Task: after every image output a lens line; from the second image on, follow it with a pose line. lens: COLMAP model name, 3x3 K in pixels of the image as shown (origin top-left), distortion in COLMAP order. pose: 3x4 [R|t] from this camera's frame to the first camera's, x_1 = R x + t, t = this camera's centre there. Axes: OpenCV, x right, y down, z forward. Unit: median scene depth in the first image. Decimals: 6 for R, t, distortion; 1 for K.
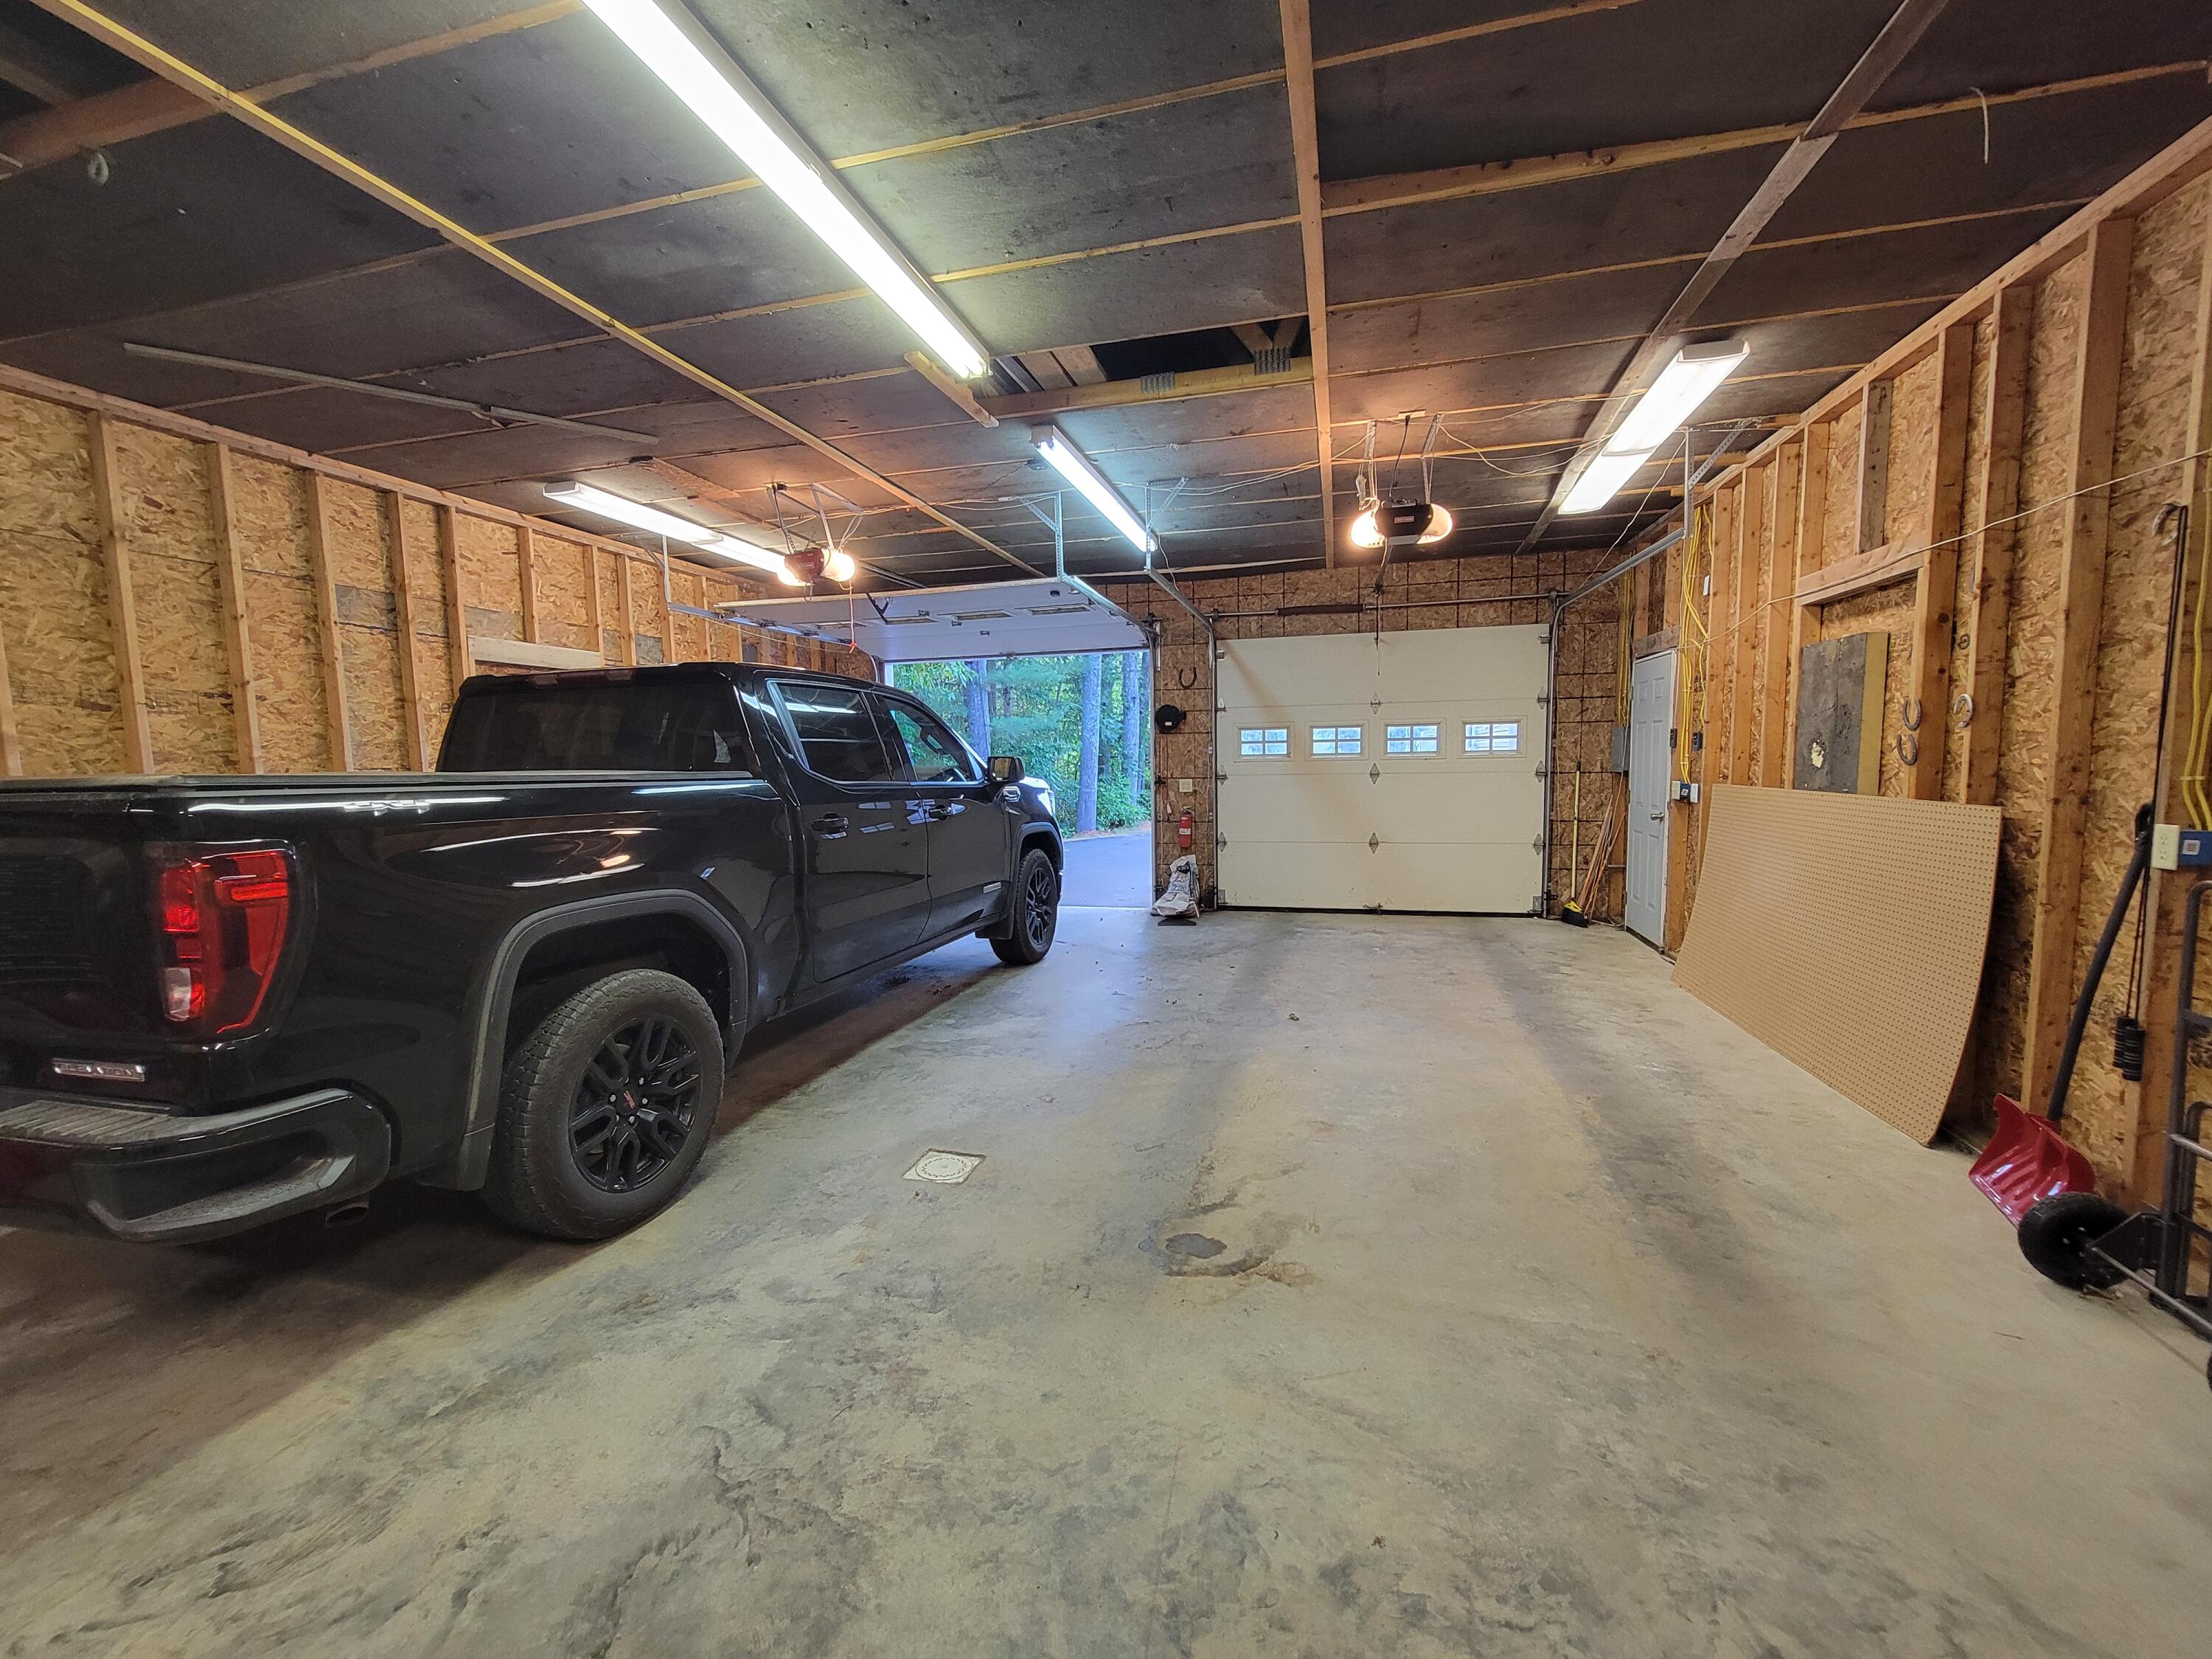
lens RADIAL K [[906.4, 0, 1102.2], [0, 906.4, 841.1], [0, 0, 1]] dist [0.000120, 0.000332]
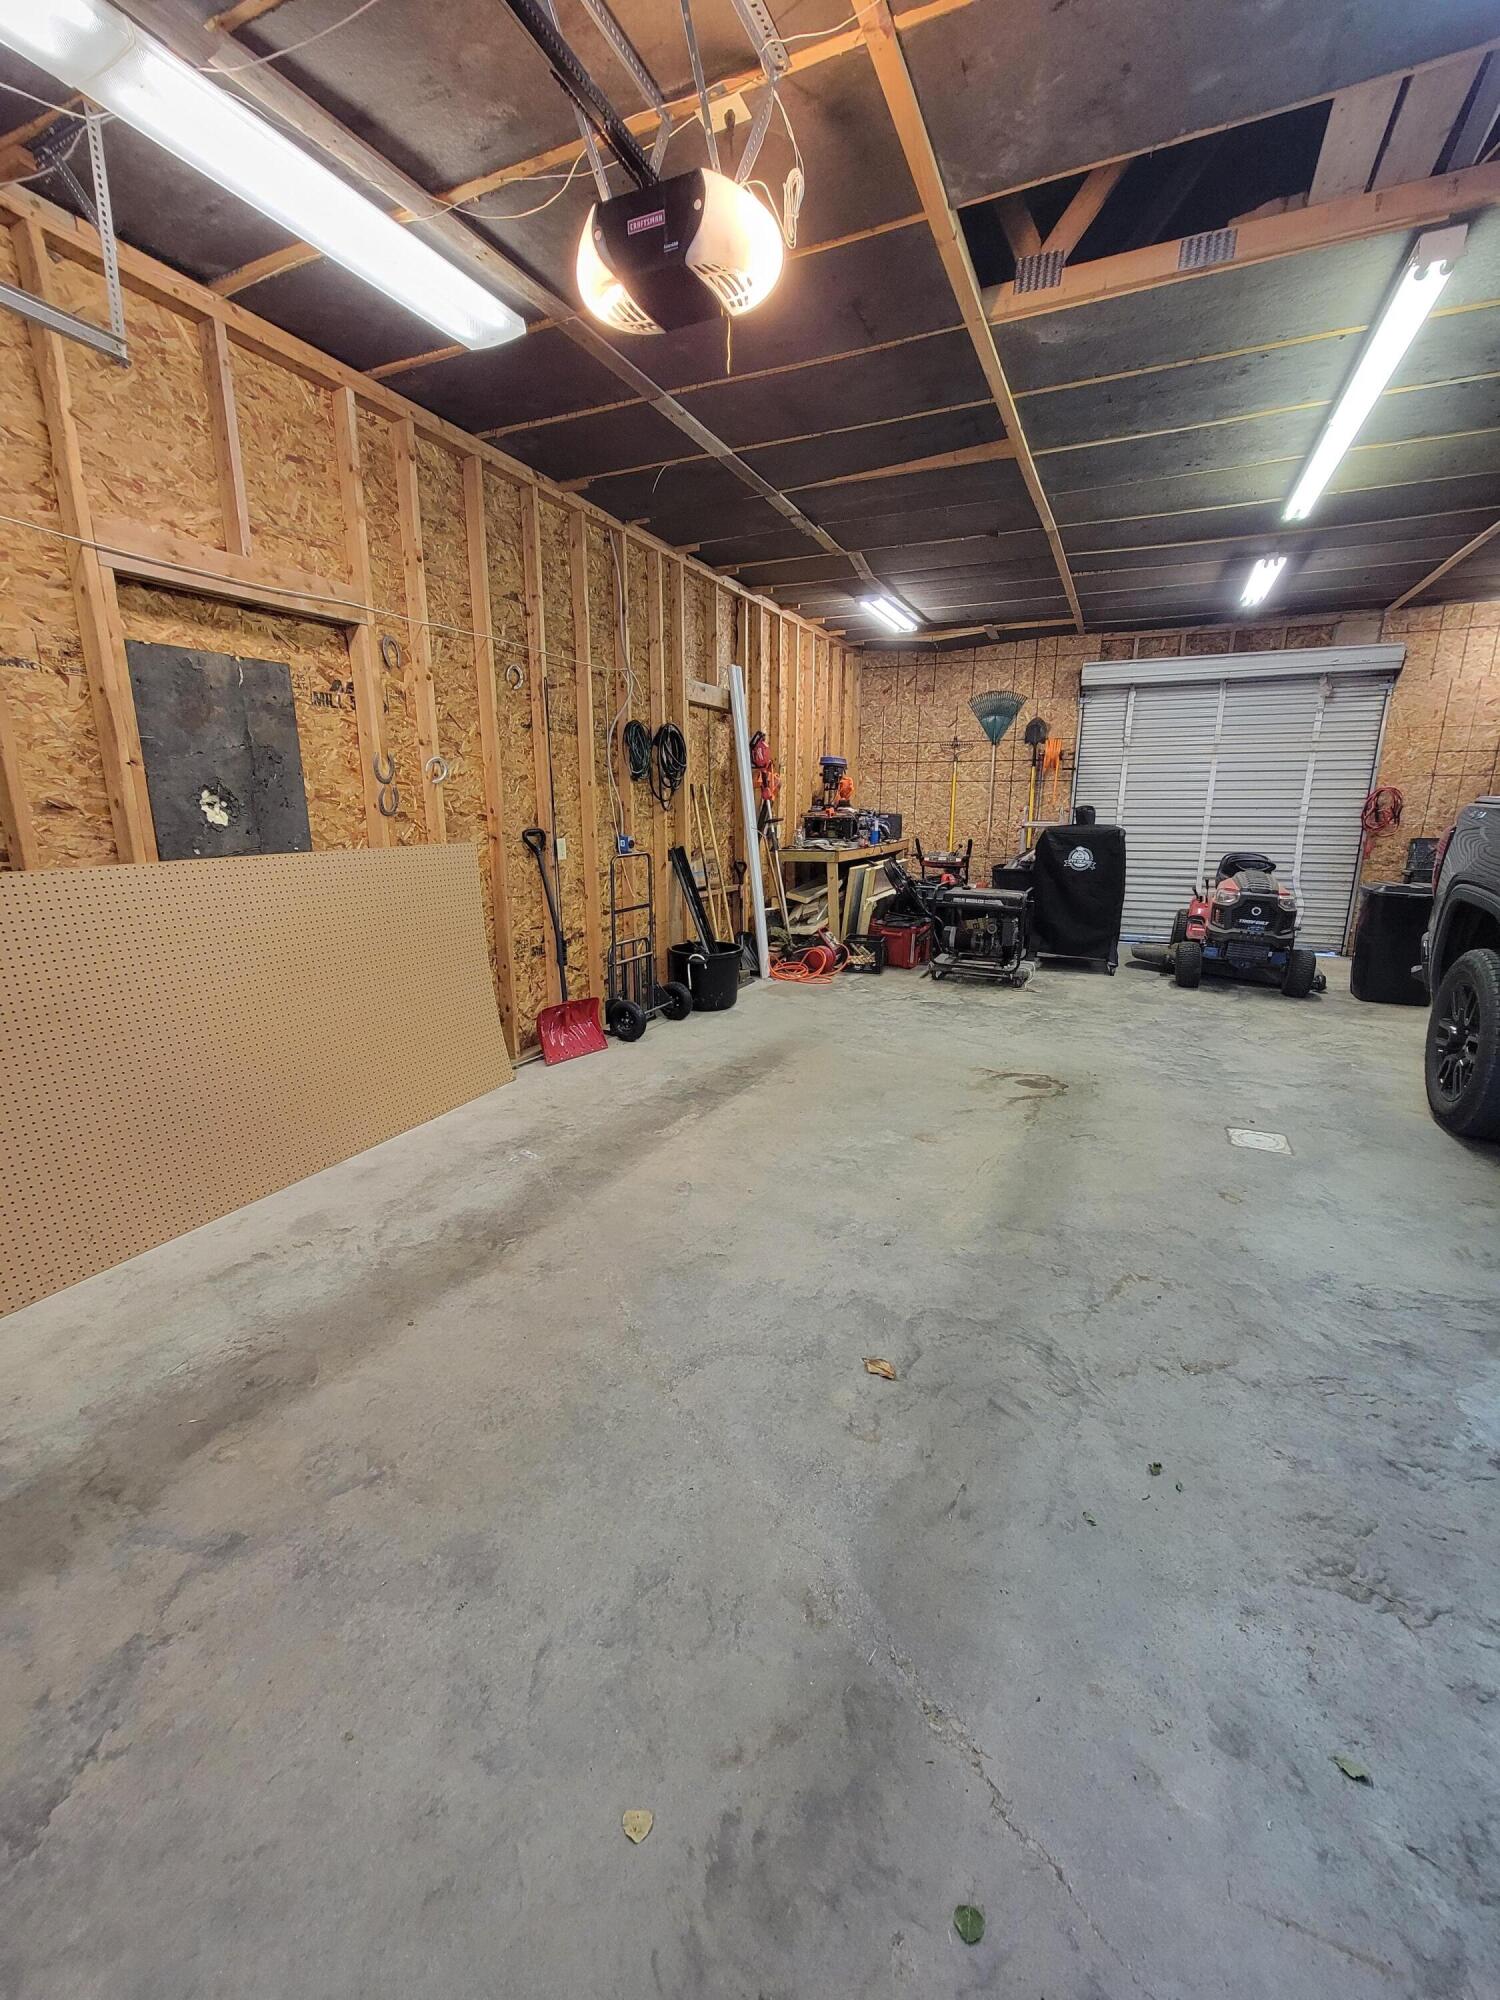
lens RADIAL K [[819.6, 0, 747.2], [0, 819.6, 993.9], [0, 0, 1]] dist [0.000120, 0.000332]
pose [[-0.984267, -0.023445, 0.175125, 0.282678], [0.033525, 0.948370, 0.315389, -0.175840], [-0.173477, 0.316298, -0.932664, 1.903327]]
